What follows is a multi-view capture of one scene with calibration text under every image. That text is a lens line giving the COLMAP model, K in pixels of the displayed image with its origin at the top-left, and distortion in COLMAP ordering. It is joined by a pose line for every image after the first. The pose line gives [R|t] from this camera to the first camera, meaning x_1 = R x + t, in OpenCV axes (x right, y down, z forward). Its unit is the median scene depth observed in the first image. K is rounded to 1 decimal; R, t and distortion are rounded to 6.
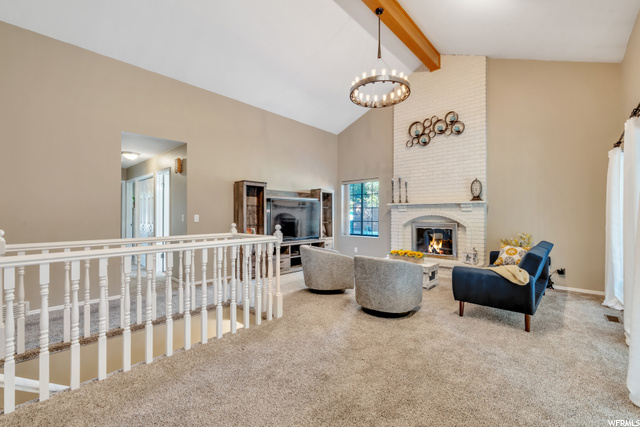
lens RADIAL K [[277.9, 0, 321.0], [0, 277.9, 213.7], [0, 0, 1]] dist [-0.001099, -0.000767]
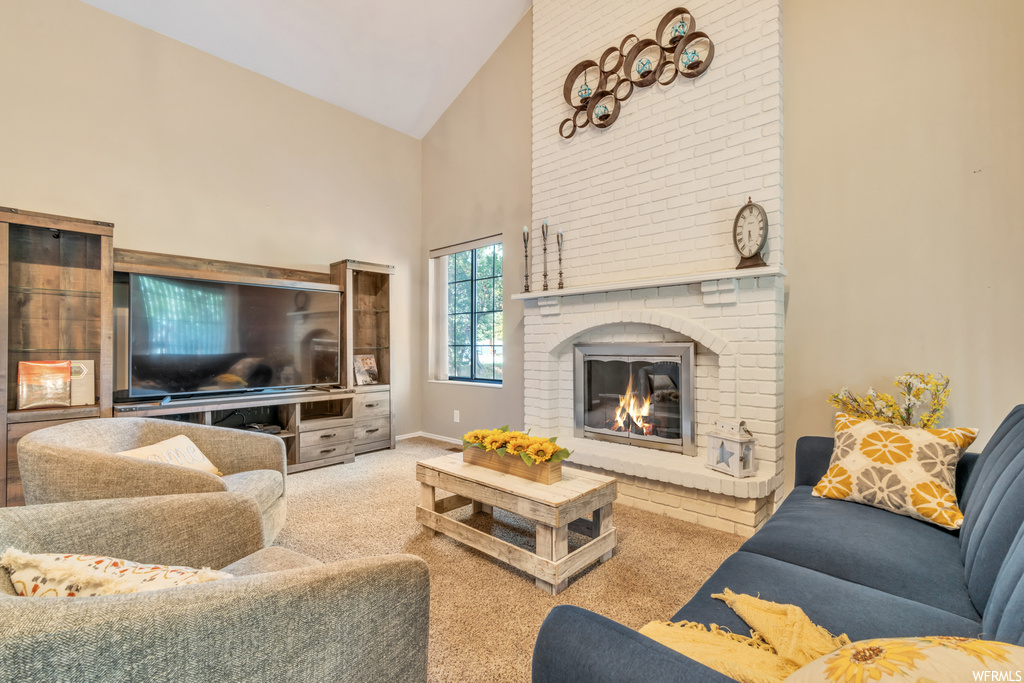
lens RADIAL K [[444.6, 0, 509.8], [0, 444.6, 343.5], [0, 0, 1]] dist [-0.001099, -0.000767]
pose [[0.999958, -0.005639, -0.007270, 0.261525], [0.005645, 0.999984, 0.000780, 0.031072], [0.007266, -0.000821, 0.999973, 0.445843]]
